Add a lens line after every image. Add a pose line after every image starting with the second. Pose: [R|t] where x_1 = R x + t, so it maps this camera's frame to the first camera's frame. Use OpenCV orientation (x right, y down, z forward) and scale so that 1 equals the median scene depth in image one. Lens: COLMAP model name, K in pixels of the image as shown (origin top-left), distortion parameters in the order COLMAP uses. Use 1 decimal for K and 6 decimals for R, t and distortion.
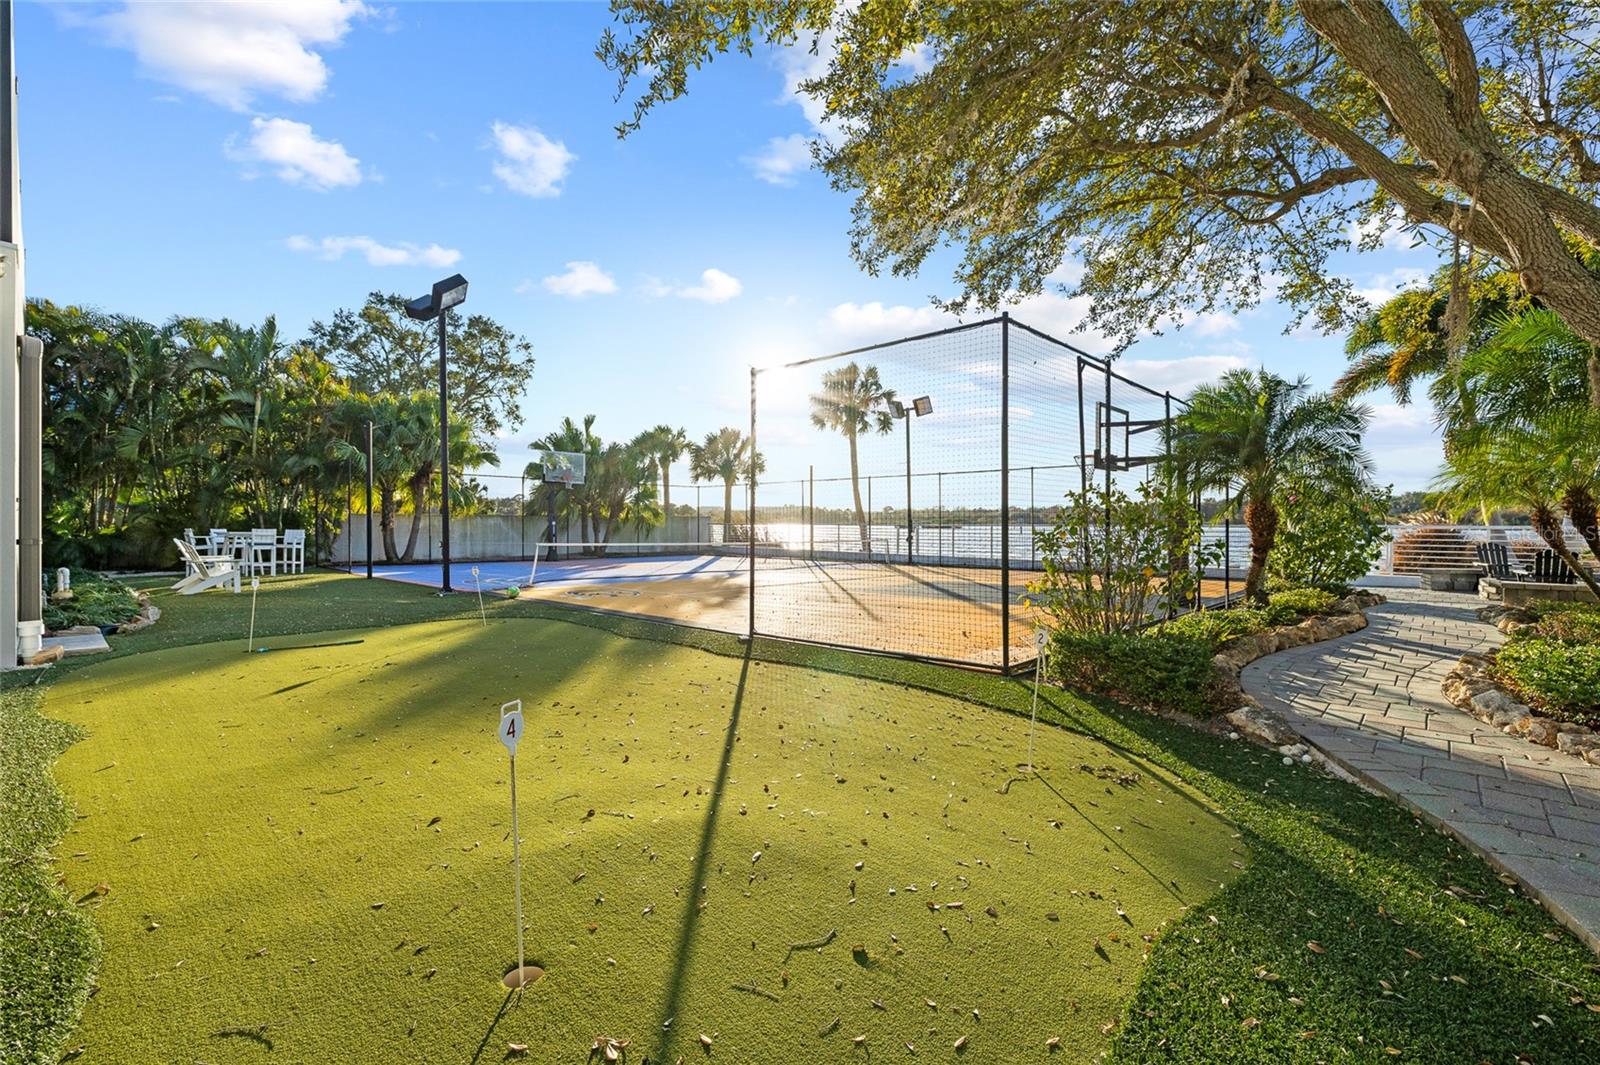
lens RADIAL K [[714.4, 0, 800.0], [0, 714.4, 532.5], [0, 0, 1]] dist [-0.002688, -0.000188]
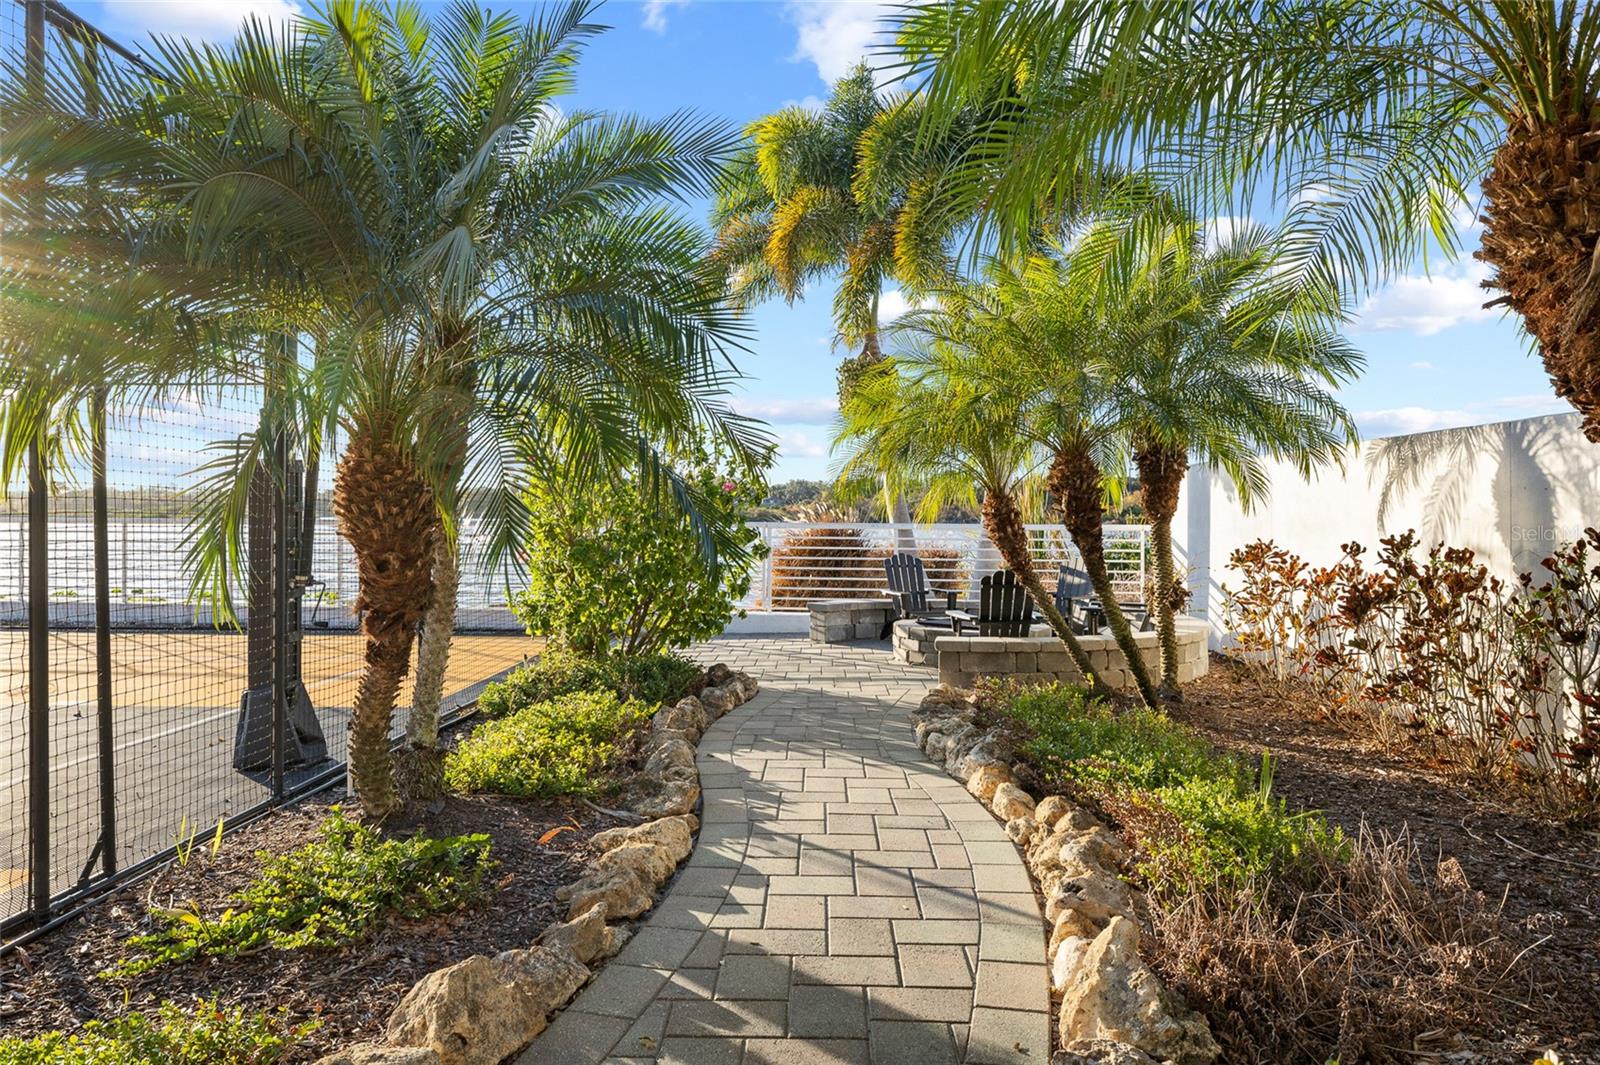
lens RADIAL K [[1166.1, 0, 800.0], [0, 1166.1, 532.5], [0, 0, 1]] dist [-0.000222, -0.000081]
pose [[0.756581, -0.006788, 0.653864, 0.331251], [0.006531, 0.999975, 0.002824, -0.006729], [-0.653867, 0.002134, 0.756607, 0.387869]]
